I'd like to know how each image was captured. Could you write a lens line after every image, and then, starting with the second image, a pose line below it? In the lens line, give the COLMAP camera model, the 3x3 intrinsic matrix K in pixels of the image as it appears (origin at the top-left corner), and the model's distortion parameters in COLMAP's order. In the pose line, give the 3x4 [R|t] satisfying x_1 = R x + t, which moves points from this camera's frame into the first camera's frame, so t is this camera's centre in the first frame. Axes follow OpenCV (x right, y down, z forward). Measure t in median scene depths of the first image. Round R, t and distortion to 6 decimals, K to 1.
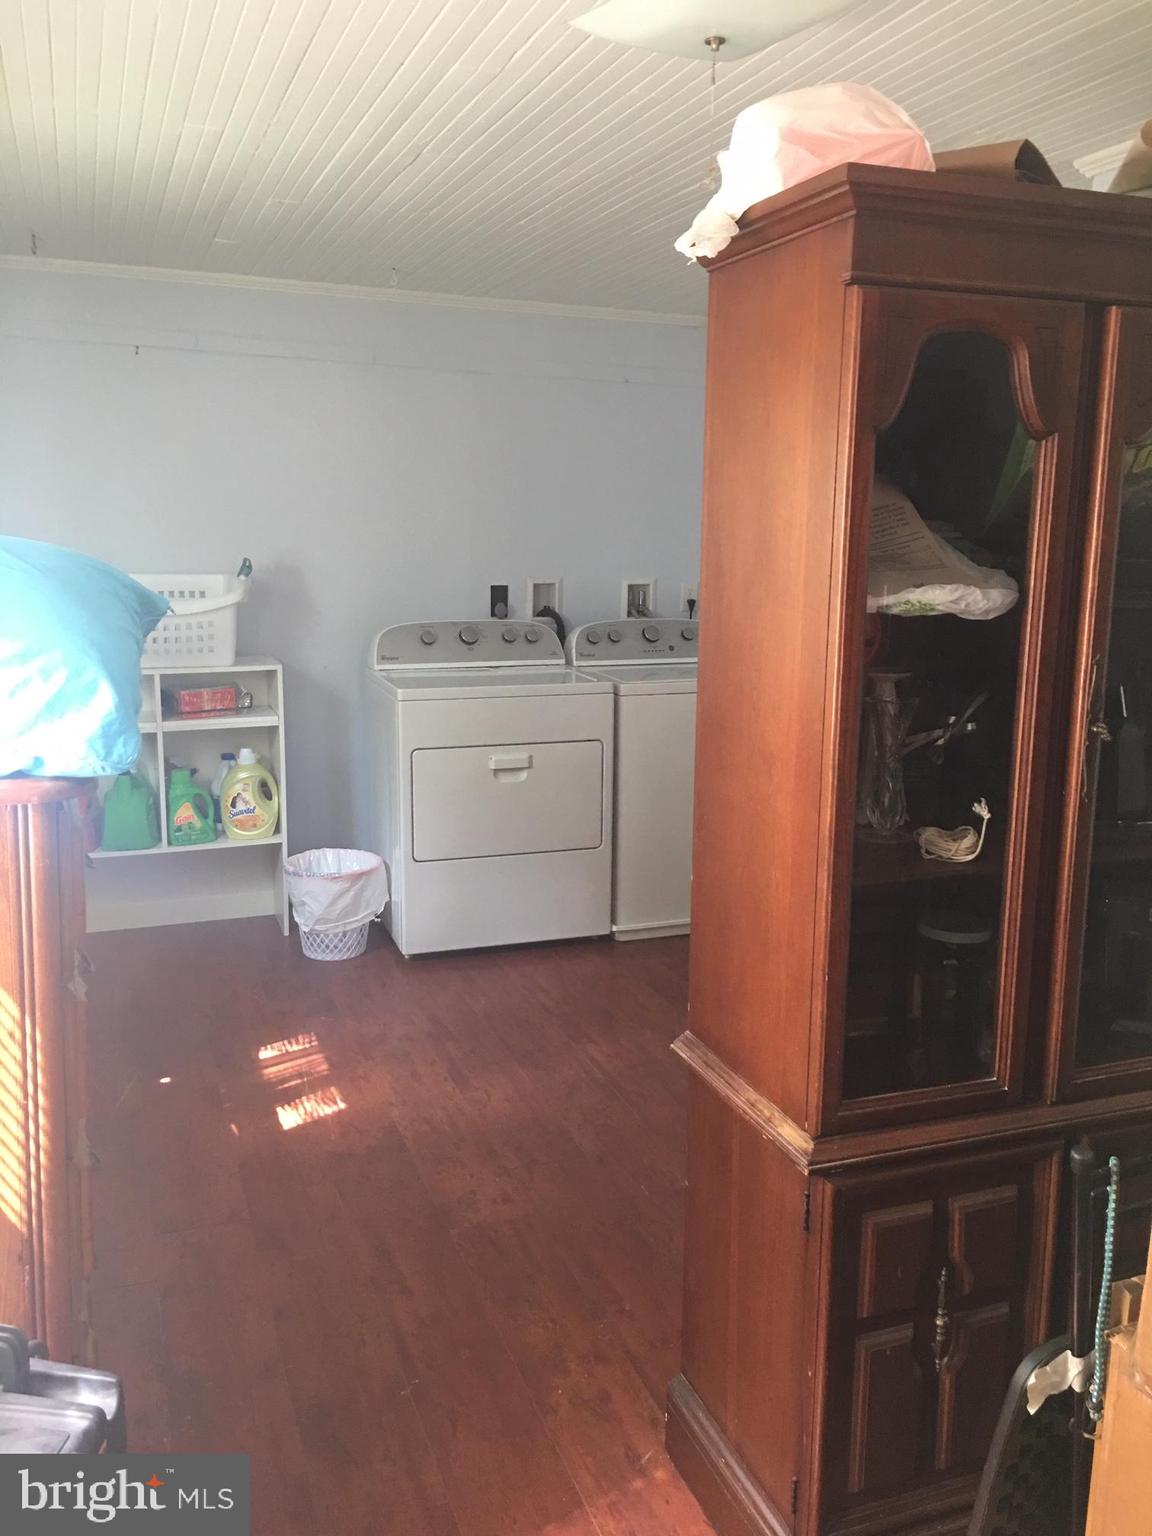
lens RADIAL K [[1288.3, 0, 576.0], [0, 1288.3, 768.0], [0, 0, 1]] dist [0.084568, -0.158220]
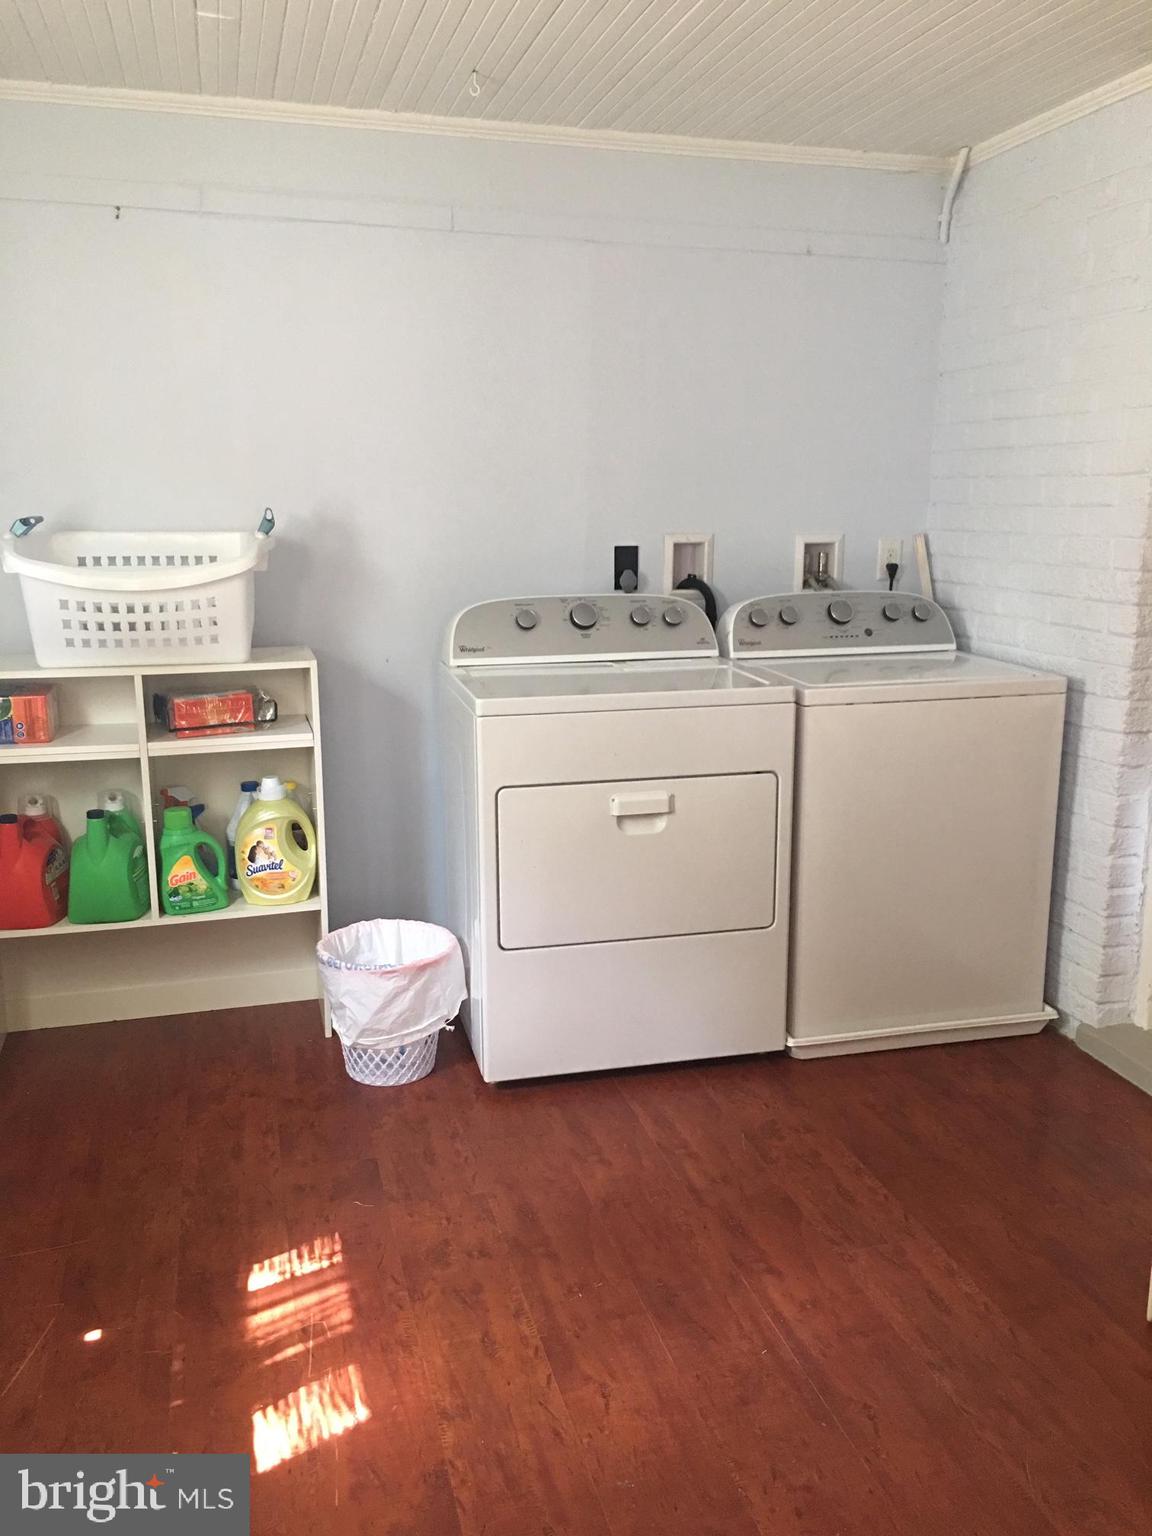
lens RADIAL K [[1288.1, 0, 599.5], [0, 1288.1, 773.0], [0, 0, 1]] dist [0.062088, -0.000930]
pose [[0.996962, 0.006514, -0.077620, -0.020045], [-0.004470, 0.999640, 0.026473, -0.038146], [0.077765, -0.026046, 0.996631, 0.313976]]
